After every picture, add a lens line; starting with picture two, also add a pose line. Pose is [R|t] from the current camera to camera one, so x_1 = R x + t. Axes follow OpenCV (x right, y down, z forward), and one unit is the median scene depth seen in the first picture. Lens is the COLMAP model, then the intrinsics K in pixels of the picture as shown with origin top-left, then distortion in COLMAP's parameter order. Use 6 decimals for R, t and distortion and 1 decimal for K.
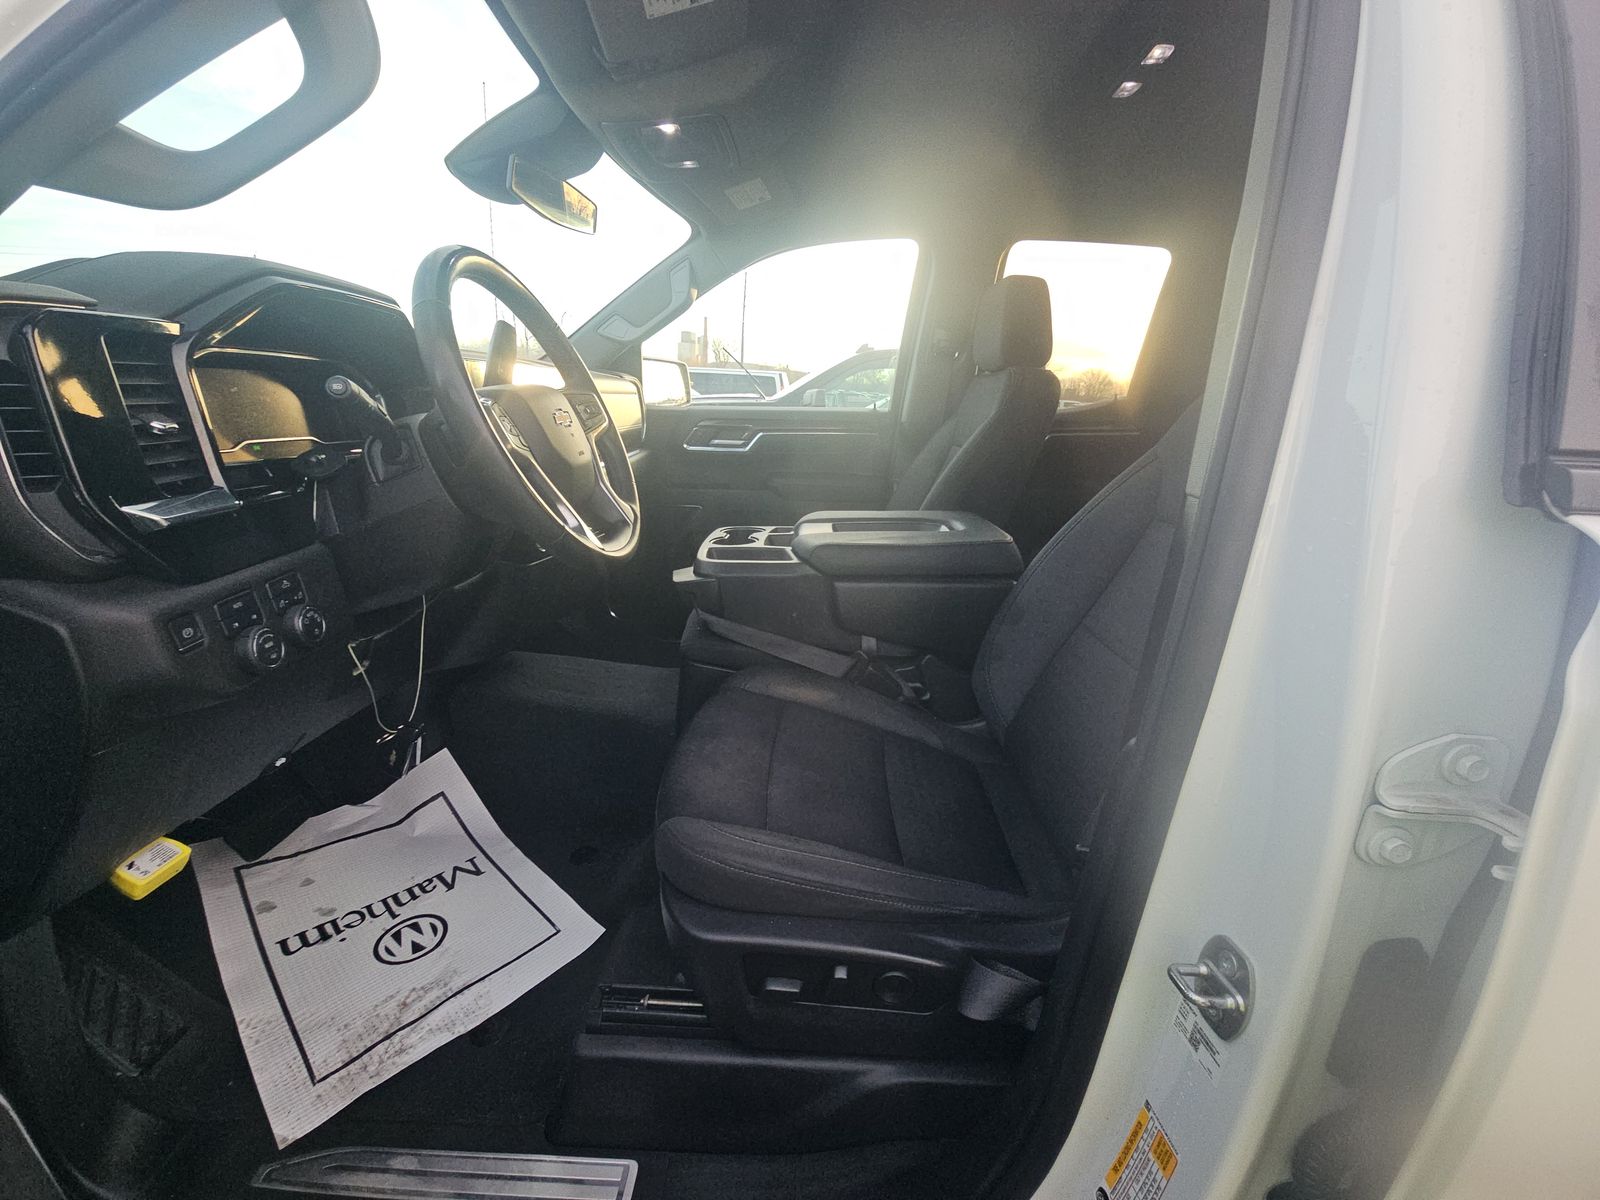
lens RADIAL K [[656.5, 0, 795.2], [0, 656.5, 608.1], [0, 0, 1]] dist [0.002220, -0.000180]
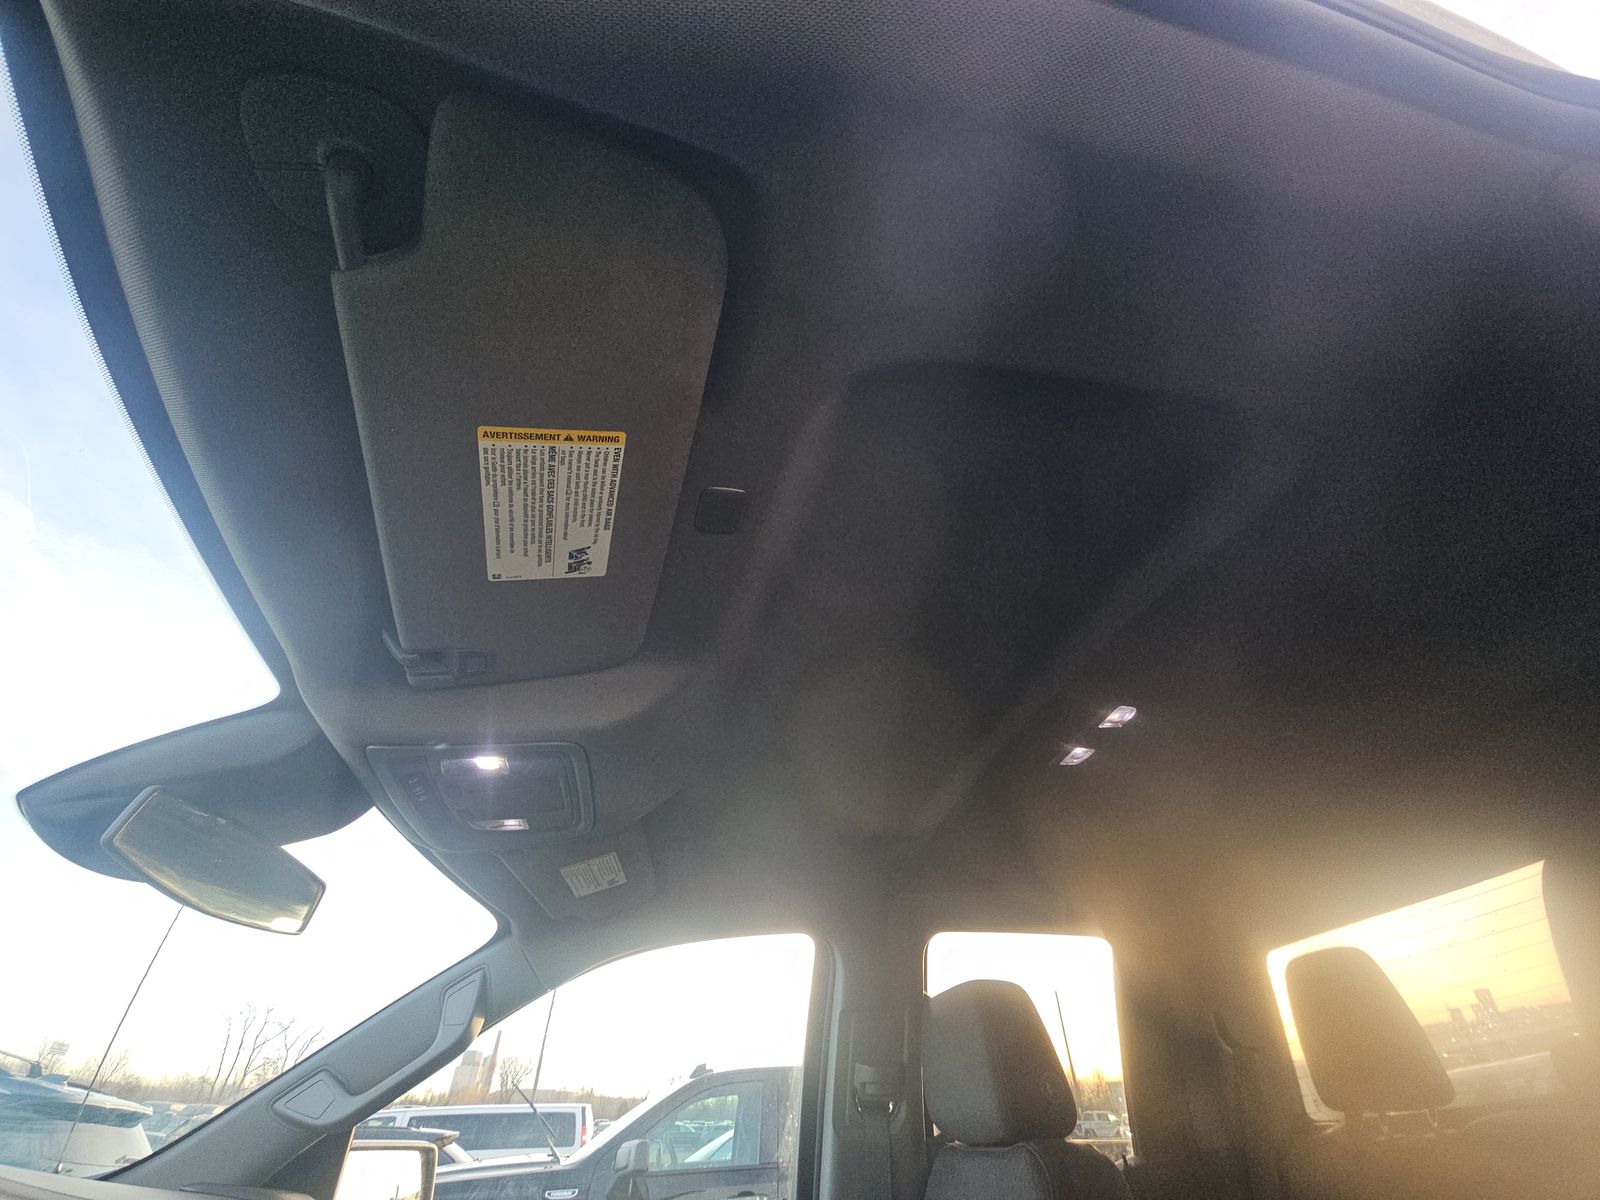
lens RADIAL K [[657.4, 0, 800.0], [0, 657.4, 600.0], [0, 0, 1]] dist [0.019760, 0.000071]
pose [[0.971133, 0.093238, 0.219561, -0.049085], [0.130846, 0.561391, -0.817141, -0.222851], [-0.199448, 0.822282, 0.532985, 0.402761]]
